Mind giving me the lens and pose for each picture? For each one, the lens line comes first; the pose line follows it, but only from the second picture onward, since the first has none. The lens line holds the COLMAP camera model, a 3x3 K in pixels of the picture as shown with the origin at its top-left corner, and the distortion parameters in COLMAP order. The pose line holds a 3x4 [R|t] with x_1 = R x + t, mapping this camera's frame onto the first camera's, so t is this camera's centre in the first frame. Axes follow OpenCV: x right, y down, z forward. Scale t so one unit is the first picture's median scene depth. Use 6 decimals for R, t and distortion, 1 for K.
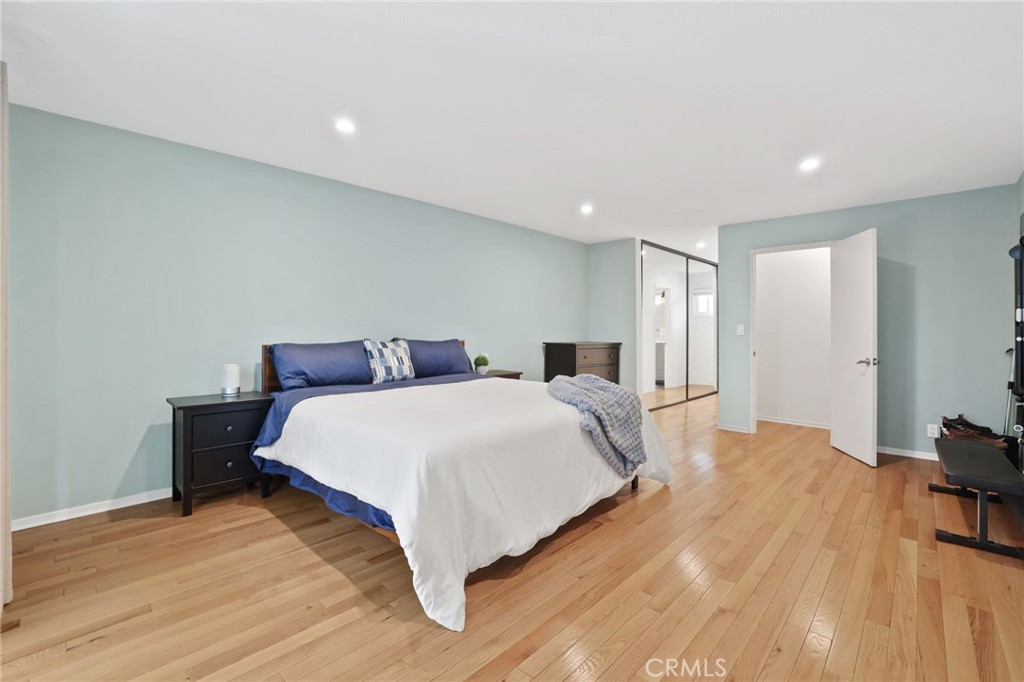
lens RADIAL K [[452.4, 0, 516.0], [0, 452.4, 331.6], [0, 0, 1]] dist [-0.039592, 0.014493]
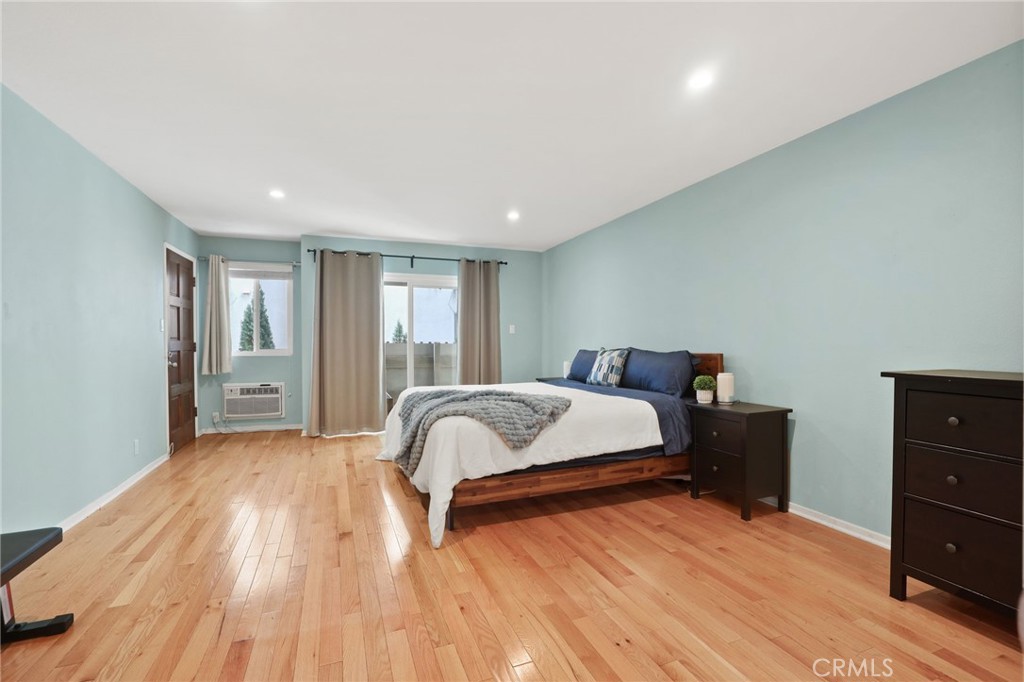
lens RADIAL K [[452.4, 0, 516.0], [0, 452.4, 331.6], [0, 0, 1]] dist [-0.039592, 0.014493]
pose [[-0.421990, -0.020656, -0.906365, 1.013927], [-0.001057, 0.999751, -0.022293, -0.000033], [0.906600, -0.008449, -0.421907, 1.524967]]
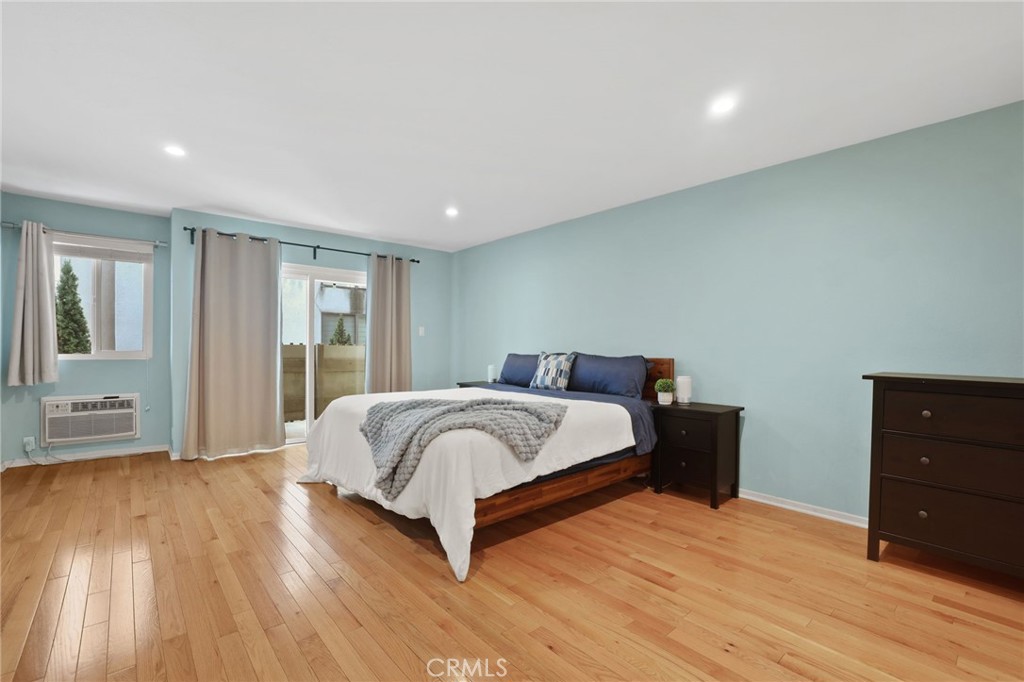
lens RADIAL K [[441.7, 0, 512.0], [0, 441.7, 341.0], [0, 0, 1]] dist [-0.044944, 0.015631]
pose [[-0.097022, -0.010834, -0.995223, 1.015577], [-0.011535, 0.999886, -0.009761, -0.001388], [0.995215, 0.010533, -0.097136, 1.202170]]
